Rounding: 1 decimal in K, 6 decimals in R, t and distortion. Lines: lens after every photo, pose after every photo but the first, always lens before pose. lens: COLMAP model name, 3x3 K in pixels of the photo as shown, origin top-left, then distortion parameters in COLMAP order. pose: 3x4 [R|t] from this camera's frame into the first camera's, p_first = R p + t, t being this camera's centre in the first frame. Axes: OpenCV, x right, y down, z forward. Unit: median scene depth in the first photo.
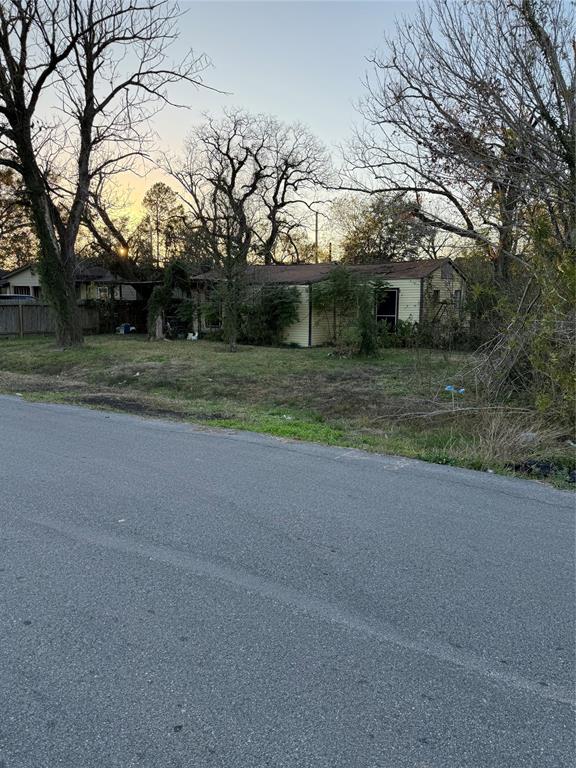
lens RADIAL K [[540.7, 0, 292.0], [0, 540.7, 378.0], [0, 0, 1]] dist [0.031013, -0.025982]
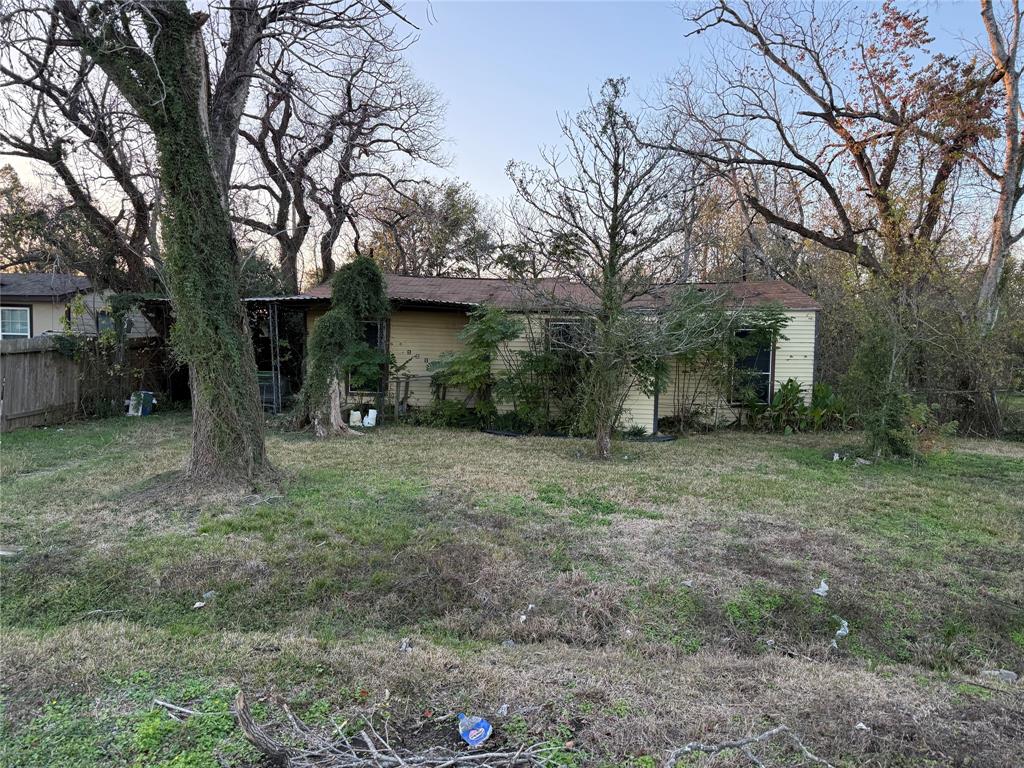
lens RADIAL K [[721.0, 0, 507.0], [0, 721.0, 384.3], [0, 0, 1]] dist [0.031013, -0.025982]
pose [[0.877799, -0.018586, 0.478668, -0.403457], [0.055363, 0.996487, -0.062835, -0.065228], [-0.475818, 0.081658, 0.875745, 0.423897]]
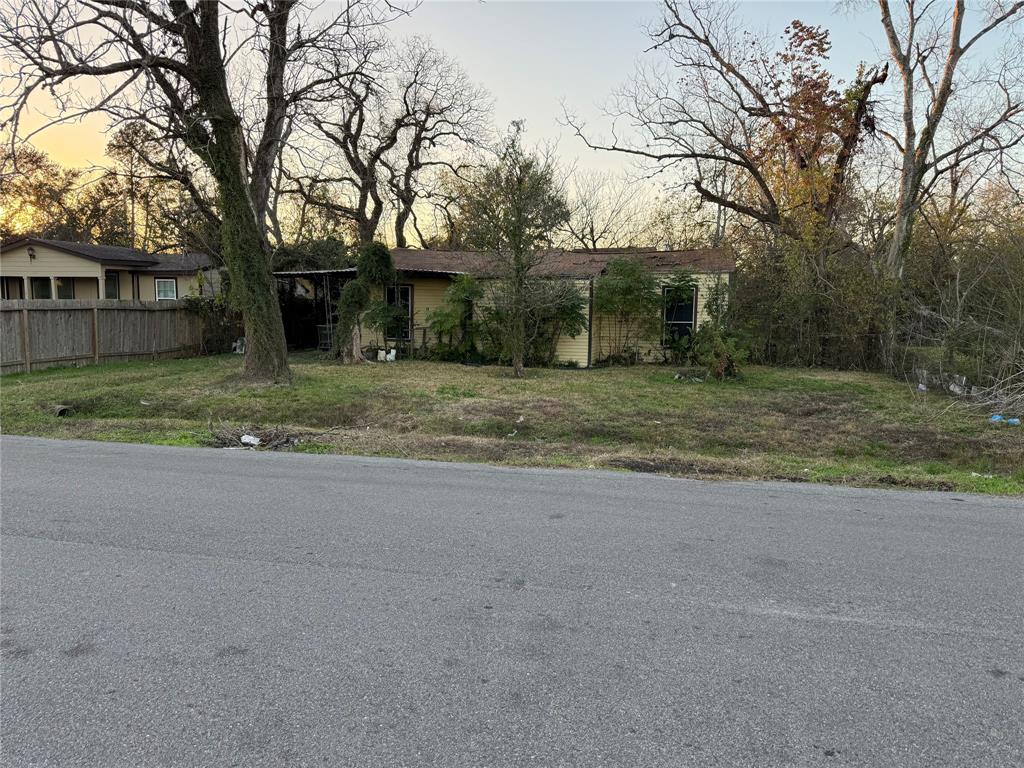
lens RADIAL K [[721.0, 0, 514.2], [0, 721.0, 390.0], [0, 0, 1]] dist [0.031013, -0.025982]
pose [[0.946107, -0.037670, 0.321657, -0.348035], [0.044246, 0.998934, -0.013156, -0.017288], [-0.320818, 0.026679, 0.946765, 0.122233]]
